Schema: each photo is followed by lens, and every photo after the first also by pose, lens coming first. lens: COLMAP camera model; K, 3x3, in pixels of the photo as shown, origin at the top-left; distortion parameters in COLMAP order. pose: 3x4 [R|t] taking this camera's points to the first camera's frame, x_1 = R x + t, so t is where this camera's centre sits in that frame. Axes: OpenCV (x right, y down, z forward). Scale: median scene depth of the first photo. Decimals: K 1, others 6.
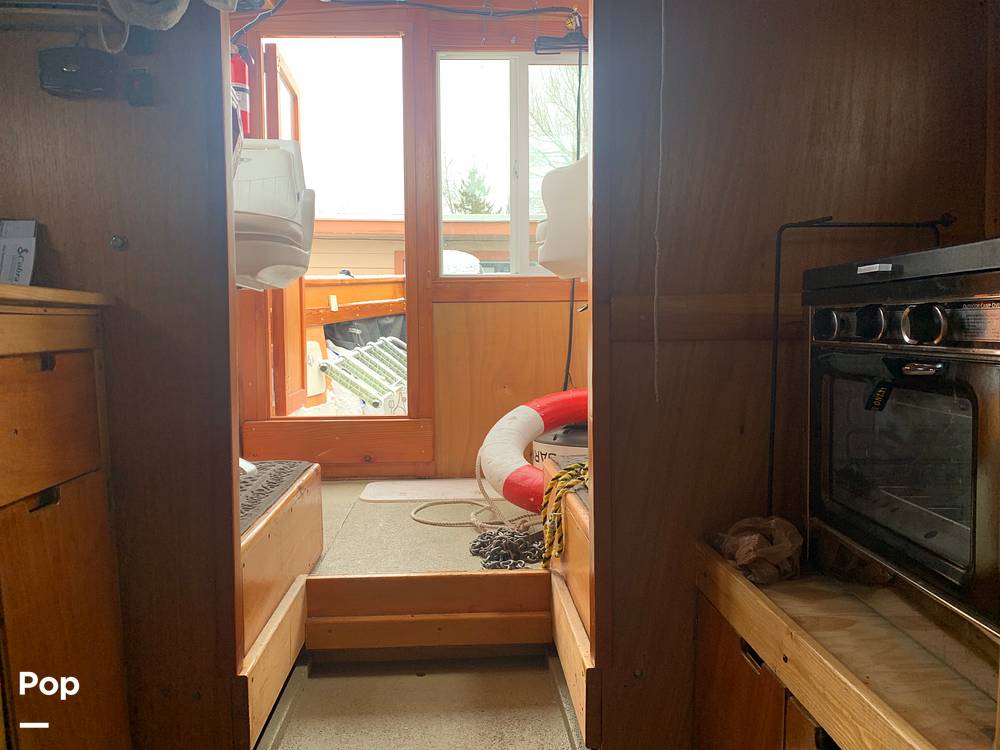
lens RADIAL K [[755.4, 0, 494.8], [0, 755.4, 370.8], [0, 0, 1]] dist [0.039412, -0.043291]
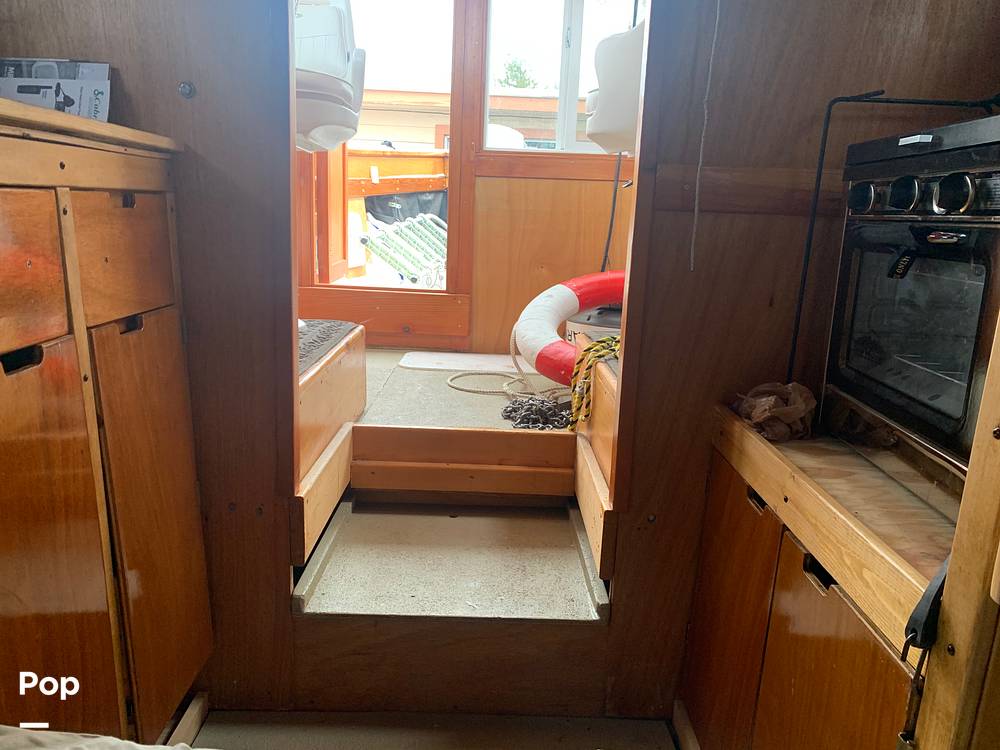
lens RADIAL K [[755.4, 0, 492.7], [0, 755.4, 380.3], [0, 0, 1]] dist [0.039412, -0.043291]
pose [[0.997564, 0.057064, -0.040124, -0.004829], [-0.050013, 0.986029, 0.158890, 0.018261], [0.048630, -0.156497, 0.986481, -0.035238]]
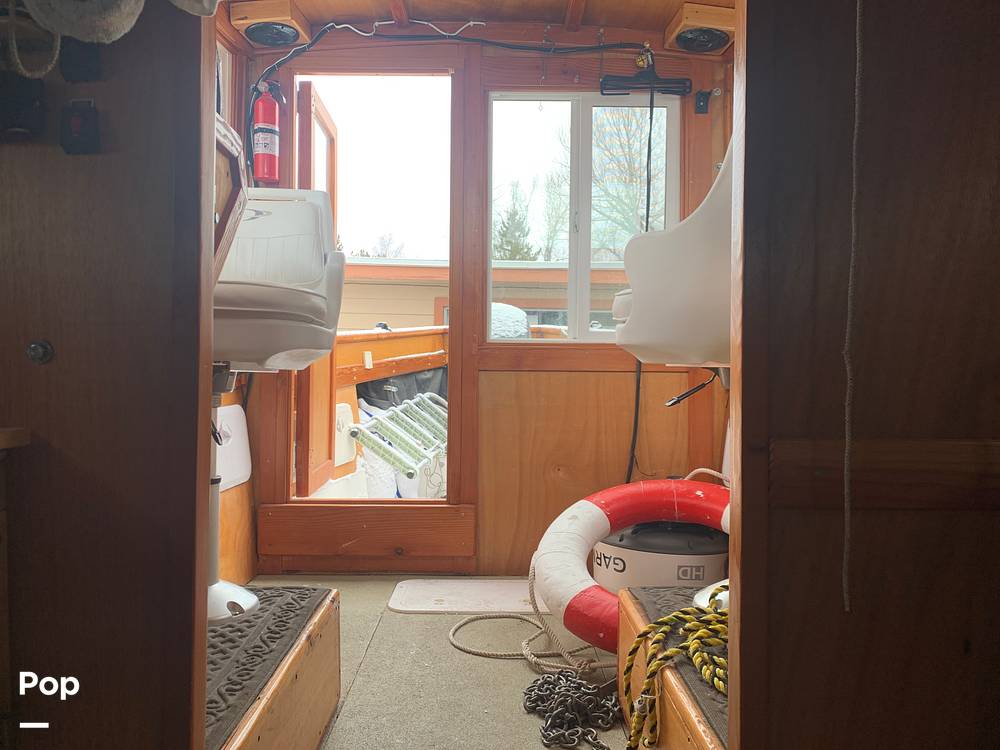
lens RADIAL K [[755.4, 0, 510.0], [0, 755.4, 366.2], [0, 0, 1]] dist [0.039412, -0.043291]
pose [[0.999455, 0.018024, -0.027666, -0.027122], [-0.019545, 0.998255, -0.055717, -0.059880], [0.026614, 0.056227, 0.998063, 0.159385]]
